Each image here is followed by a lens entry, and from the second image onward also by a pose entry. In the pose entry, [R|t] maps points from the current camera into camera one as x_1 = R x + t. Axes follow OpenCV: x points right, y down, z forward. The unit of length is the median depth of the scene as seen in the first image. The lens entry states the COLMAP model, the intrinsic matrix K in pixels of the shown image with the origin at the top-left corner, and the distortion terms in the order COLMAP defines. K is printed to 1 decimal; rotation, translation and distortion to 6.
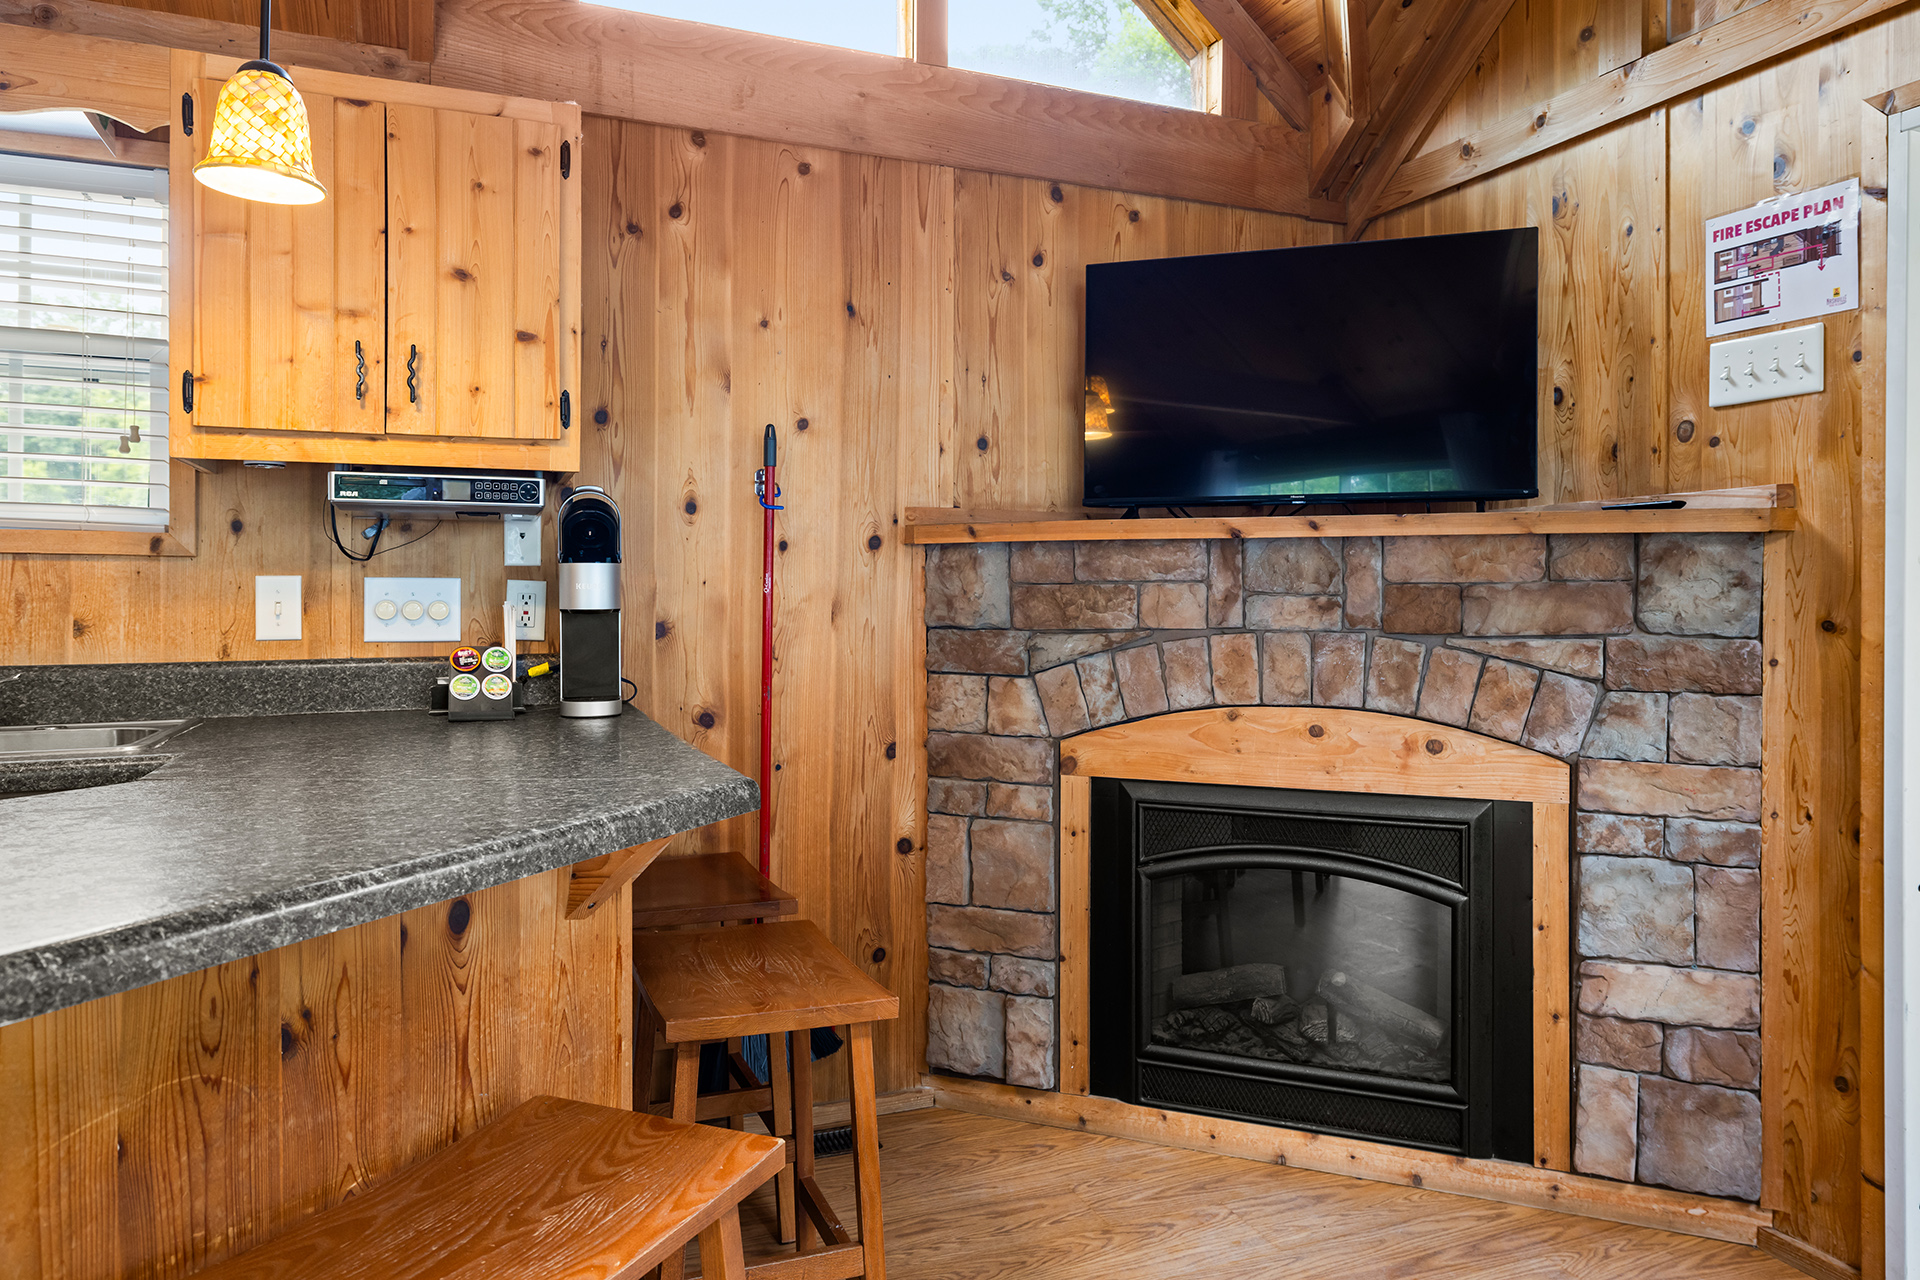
lens RADIAL K [[1278.7, 0, 983.4], [0, 1278.7, 599.7], [0, 0, 1]] dist [-0.011222, 0.006278]
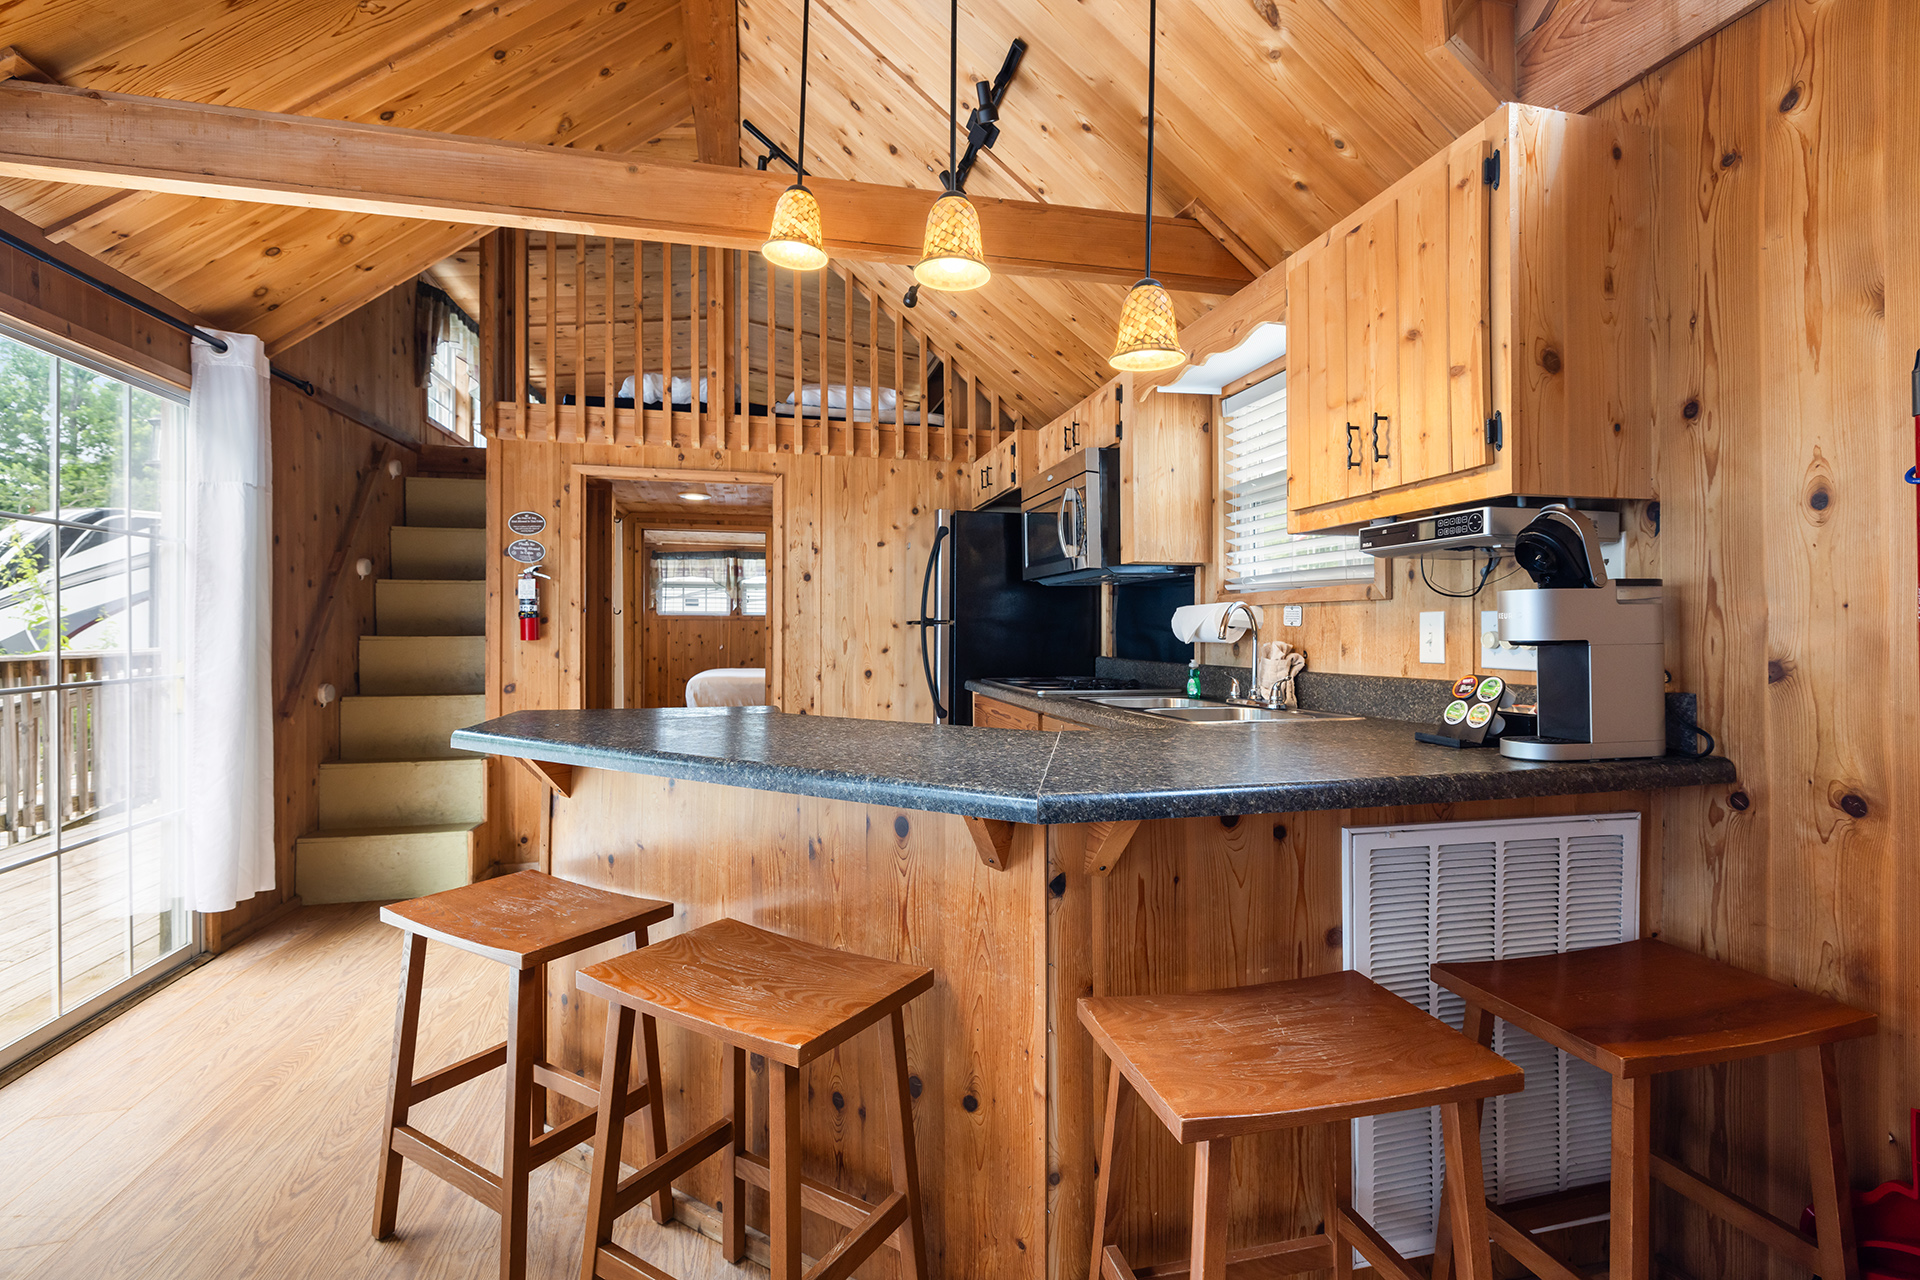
lens RADIAL K [[862.3, 0, 982.1], [0, 862.3, 629.5], [0, 0, 1]] dist [-0.003205, 0.000704]
pose [[-0.148297, -0.003728, -0.988936, 0.335340], [-0.003263, 0.999989, -0.003280, 0.002790], [0.988937, 0.002741, -0.148308, 0.655155]]
